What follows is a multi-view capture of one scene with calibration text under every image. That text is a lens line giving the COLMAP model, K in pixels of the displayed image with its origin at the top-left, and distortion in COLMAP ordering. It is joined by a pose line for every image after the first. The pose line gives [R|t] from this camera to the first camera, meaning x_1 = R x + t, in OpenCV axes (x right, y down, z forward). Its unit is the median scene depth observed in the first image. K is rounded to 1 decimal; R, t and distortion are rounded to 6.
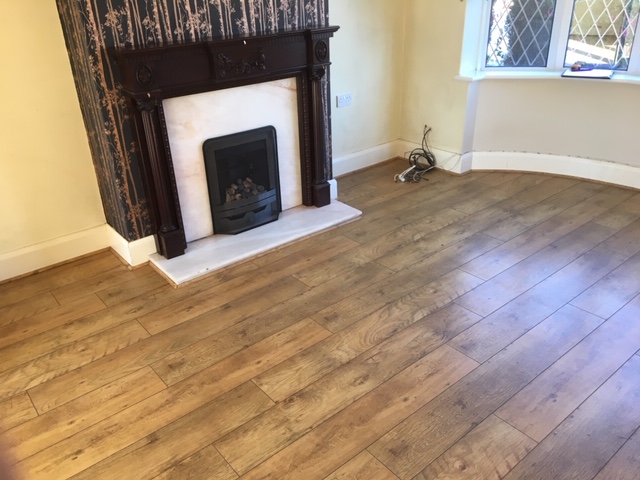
lens RADIAL K [[535.6, 0, 324.1], [0, 535.6, 245.8], [0, 0, 1]] dist [0.001405, -0.023666]
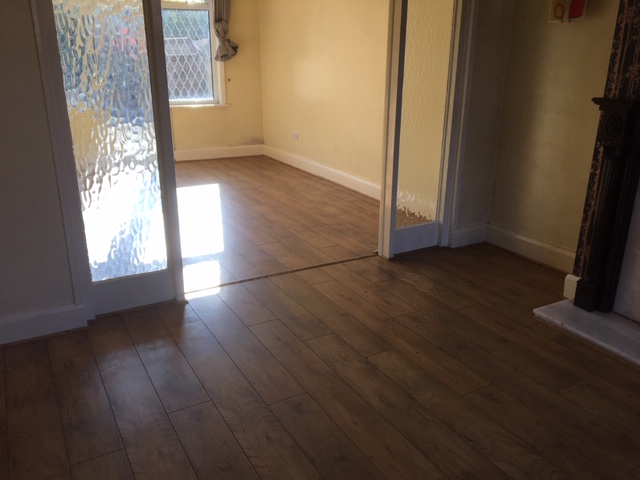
lens RADIAL K [[535.6, 0, 322.5], [0, 535.6, 237.5], [0, 0, 1]] dist [0.001405, -0.023666]
pose [[-0.178162, 0.350429, -0.919488, 0.793243], [-0.438128, 0.808450, 0.393004, -0.312589], [0.881080, 0.472871, 0.009497, 0.598707]]
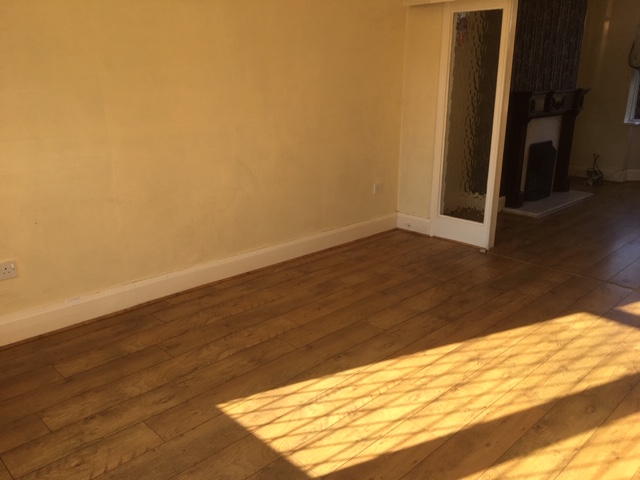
lens RADIAL K [[535.6, 0, 319.5], [0, 535.6, 239.3], [0, 0, 1]] dist [0.001405, -0.023666]
pose [[0.997439, 0.005906, 0.071281, -1.342408], [0.006817, 0.984200, -0.176931, 0.546693], [-0.071200, 0.176964, 0.981639, -0.842872]]
